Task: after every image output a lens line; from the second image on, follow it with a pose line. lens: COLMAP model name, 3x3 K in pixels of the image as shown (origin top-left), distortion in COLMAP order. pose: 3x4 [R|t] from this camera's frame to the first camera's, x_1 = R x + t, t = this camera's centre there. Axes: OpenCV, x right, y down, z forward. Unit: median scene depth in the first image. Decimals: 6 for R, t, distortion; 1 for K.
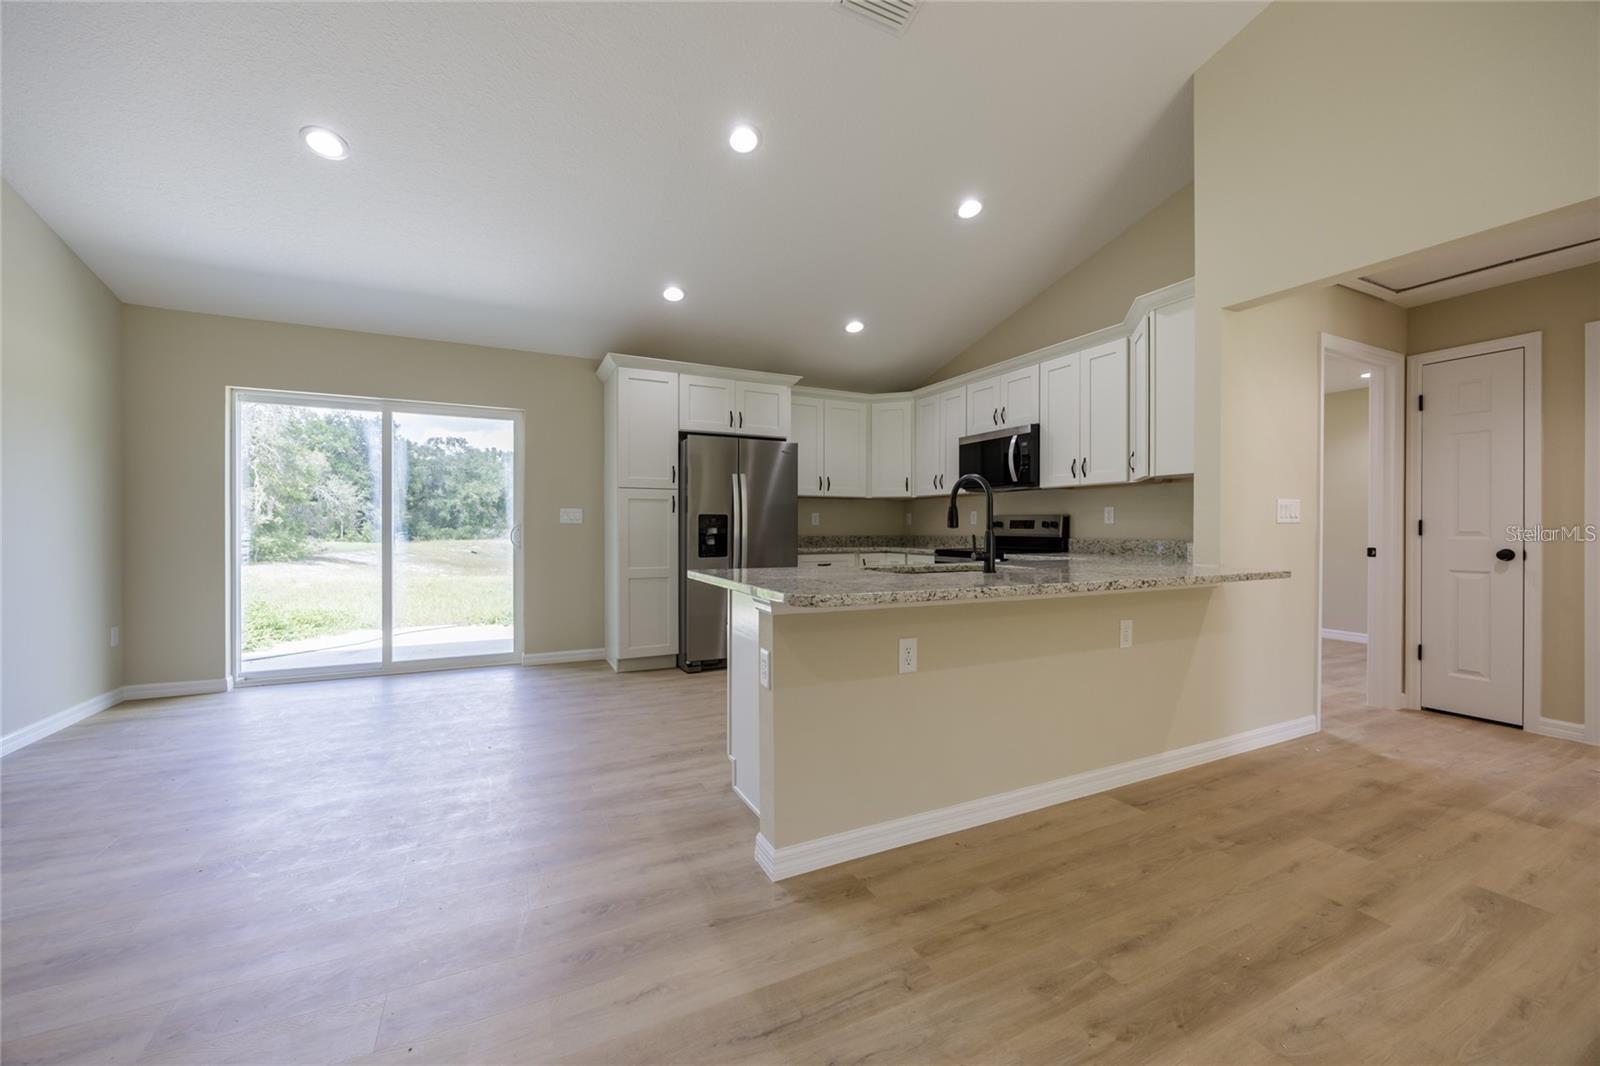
lens RADIAL K [[619.0, 0, 795.6], [0, 619.0, 521.9], [0, 0, 1]] dist [-0.005235, -0.000052]
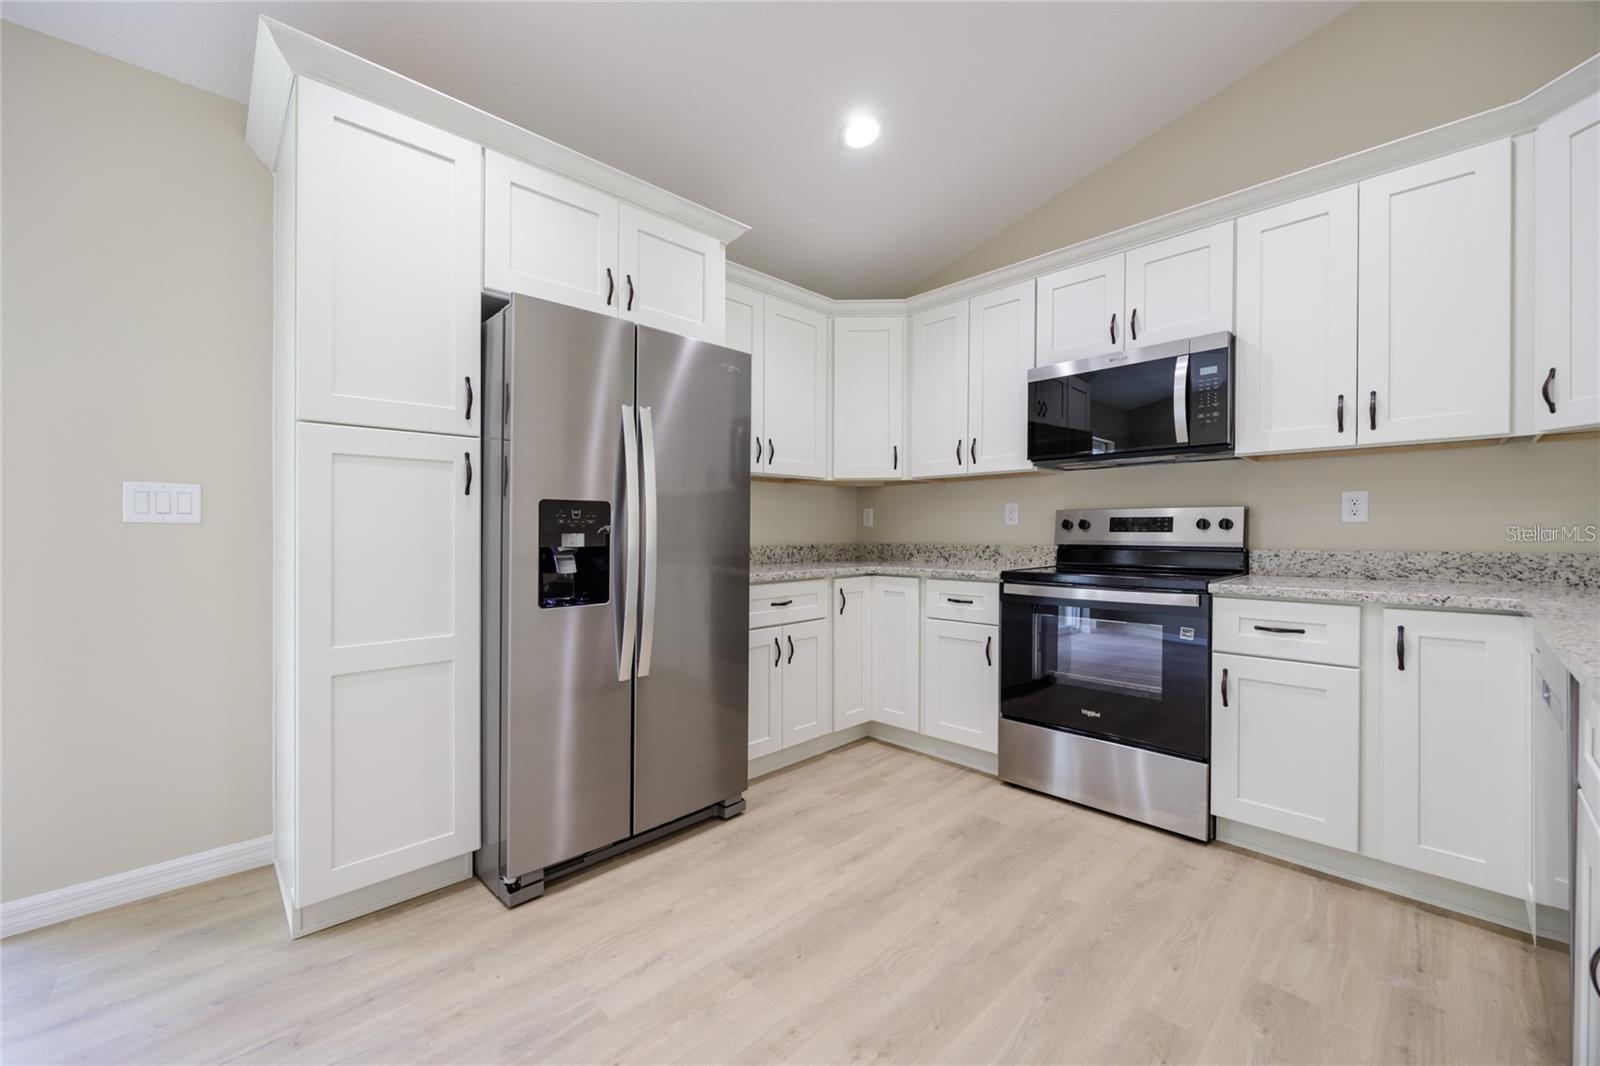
lens RADIAL K [[619.0, 0, 774.0], [0, 619.0, 536.4], [0, 0, 1]] dist [-0.005235, -0.000052]
pose [[0.958630, -0.005602, 0.284601, -0.125783], [0.000314, 0.999827, 0.018622, 0.004158], [-0.284656, -0.017762, 0.958465, 0.576879]]
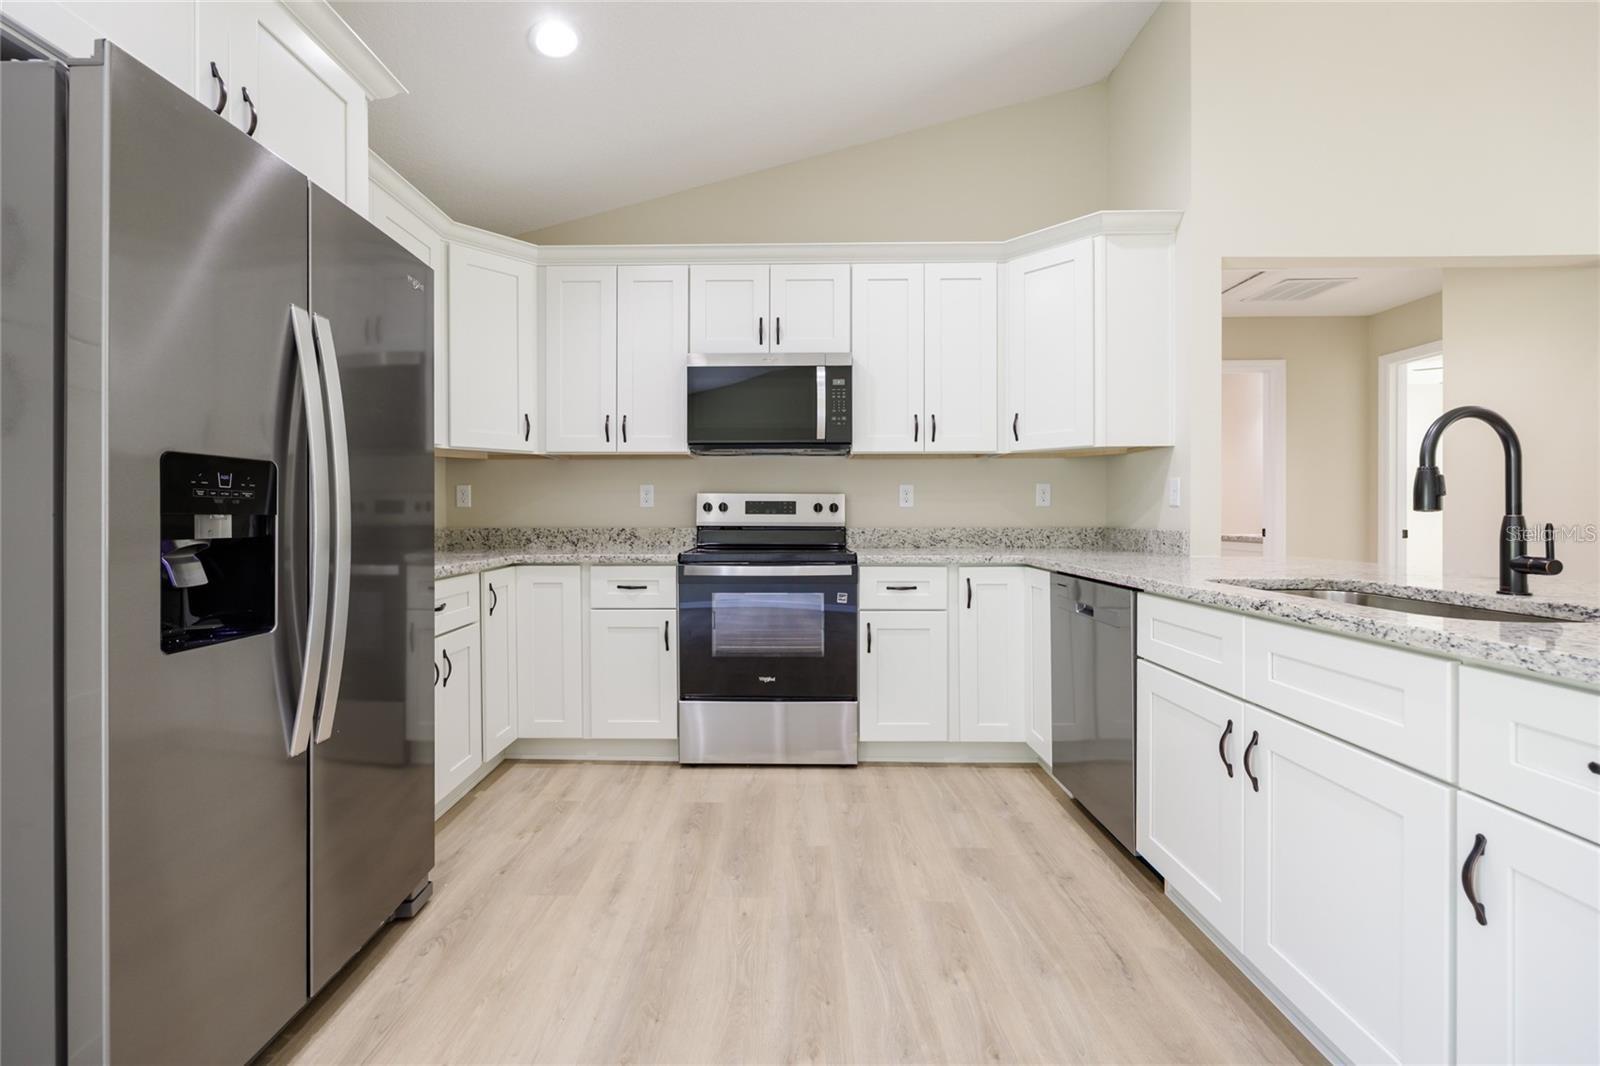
lens RADIAL K [[662.3, 0, 767.6], [0, 662.3, 520.6], [0, 0, 1]] dist [-0.003257, -0.000676]
pose [[0.468893, -0.010986, 0.883187, -0.260113], [-0.008190, 0.999826, 0.016785, 0.006143], [-0.883217, -0.015104, 0.468721, 0.710484]]
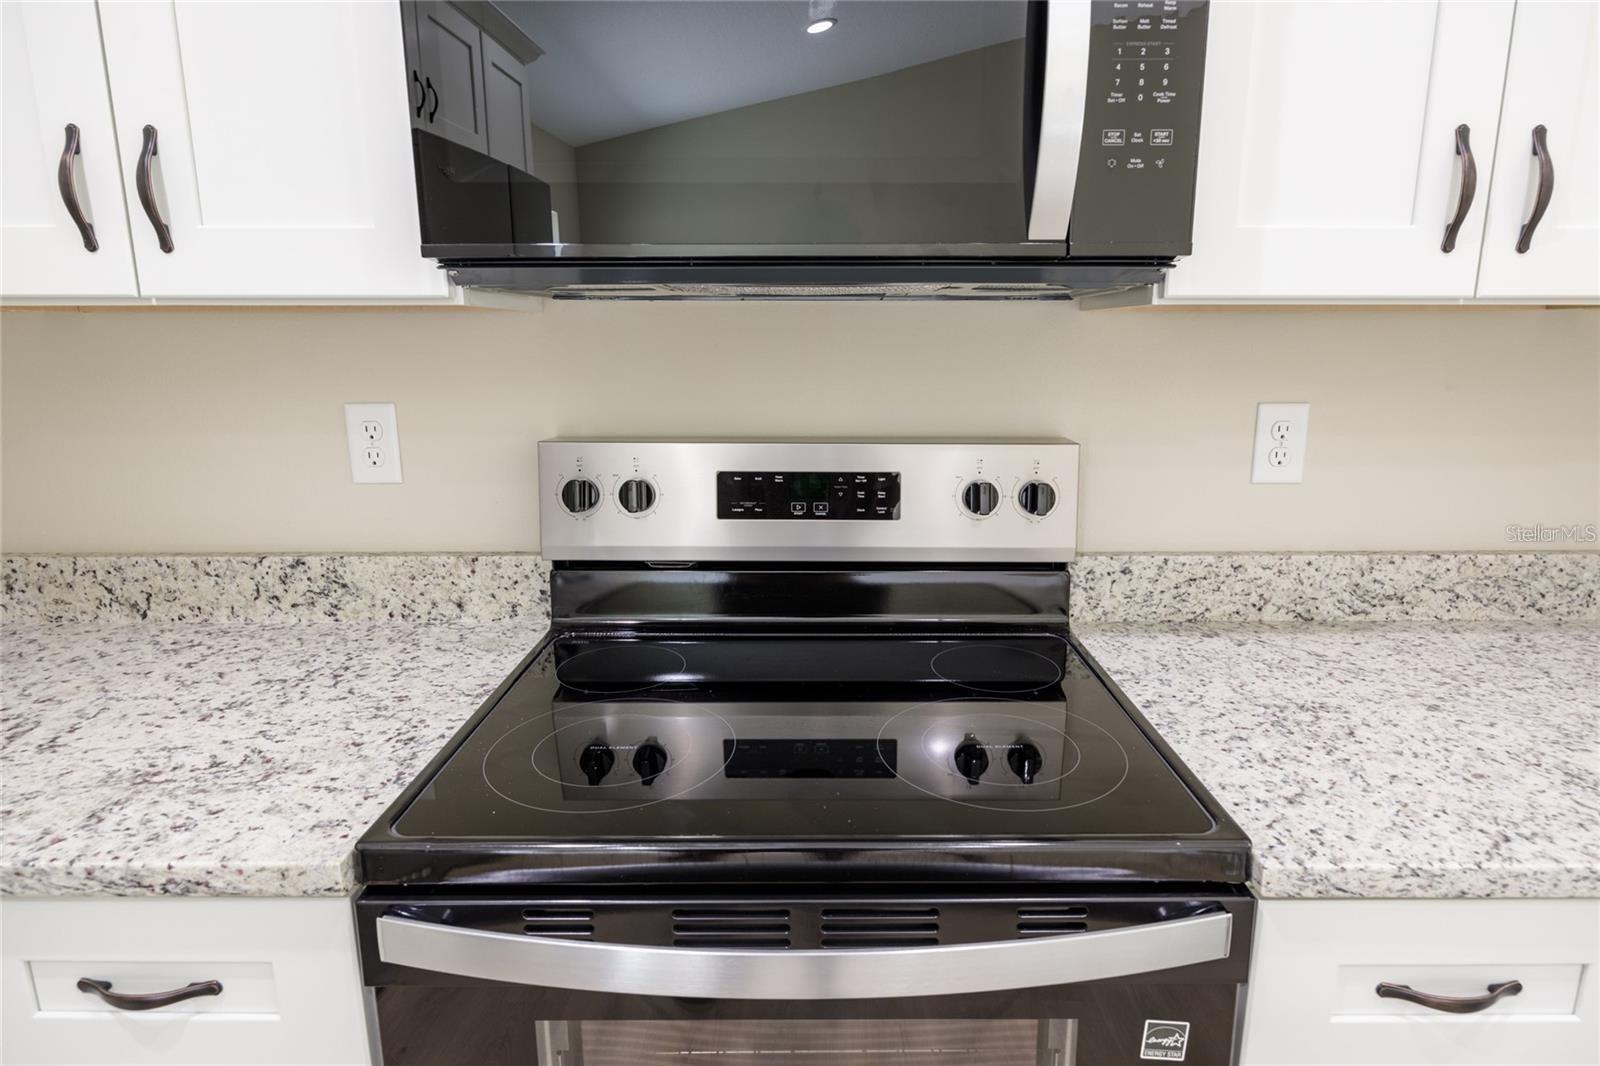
lens RADIAL K [[878.2, 0, 827.6], [0, 878.2, 524.0], [0, 0, 1]] dist [-0.000562, -0.000733]
pose [[0.433885, -0.192746, 0.880110, 0.149515], [-0.005526, 0.976261, 0.216528, -0.045295], [-0.900952, -0.098812, 0.422519, 0.929603]]
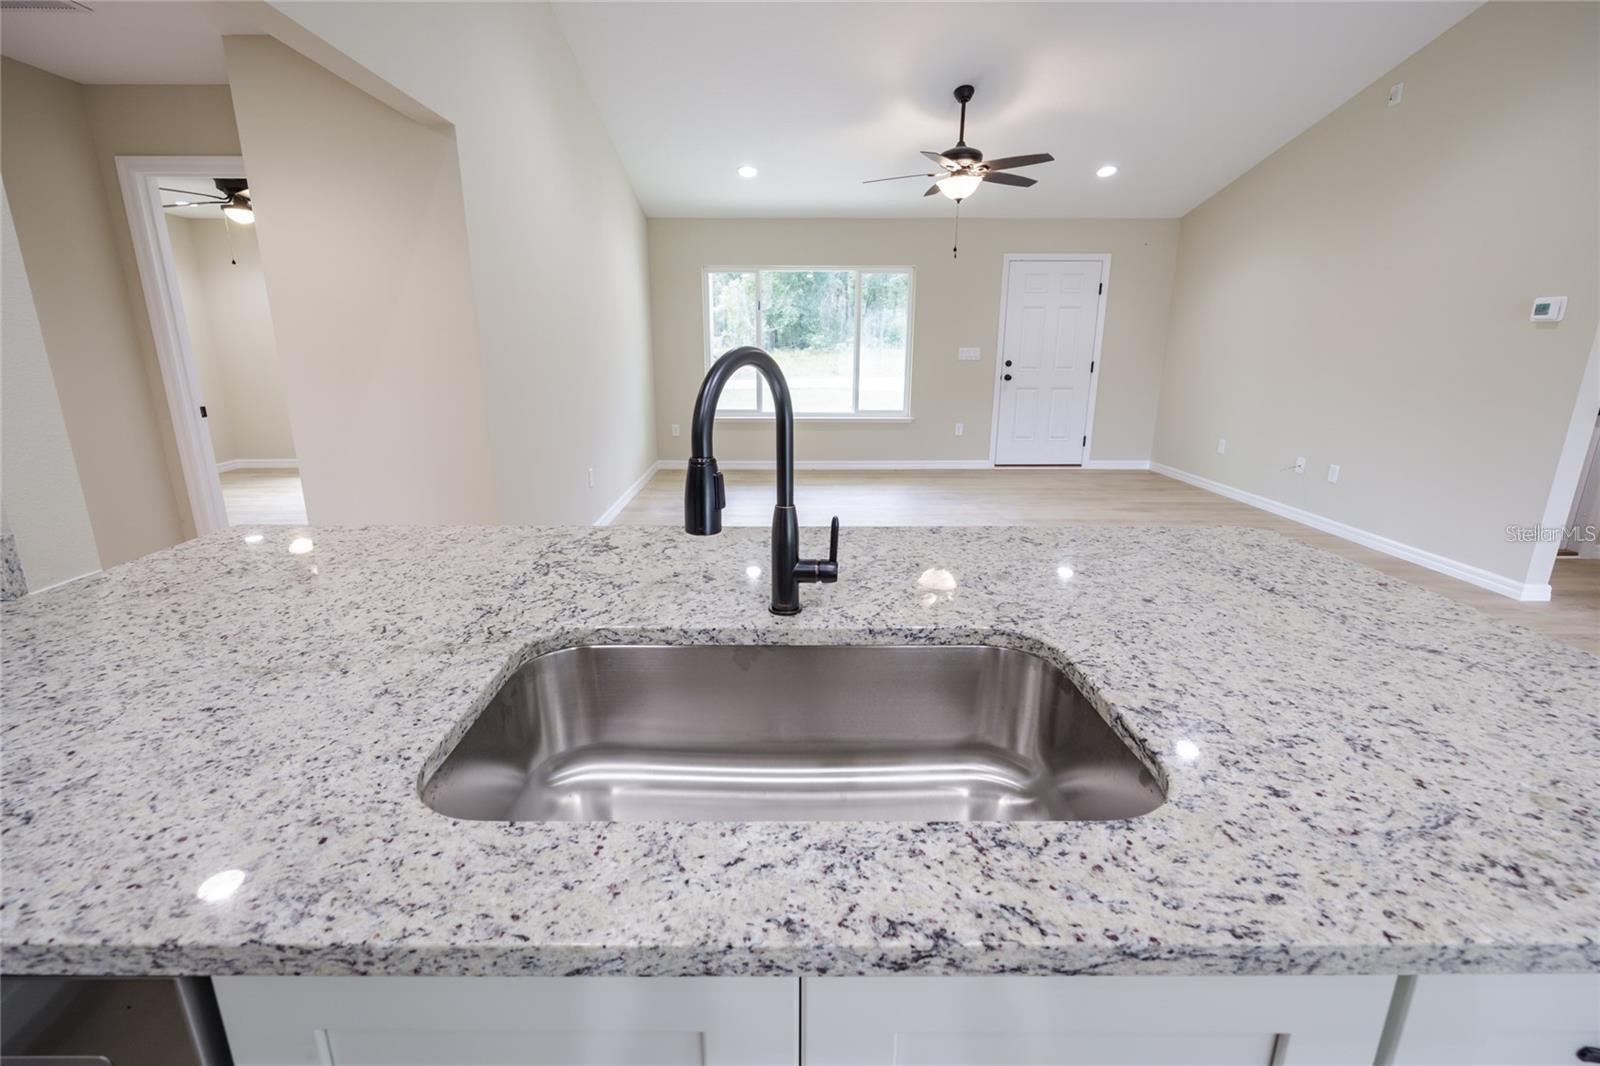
lens RADIAL K [[662.3, 0, 783.9], [0, 662.3, 502.5], [0, 0, 1]] dist [-0.003257, -0.000676]
pose [[-0.902113, -0.108010, 0.417763, 0.074176], [-0.008525, 0.972437, 0.233008, -0.044388], [-0.431415, 0.206638, -0.878169, 0.737841]]
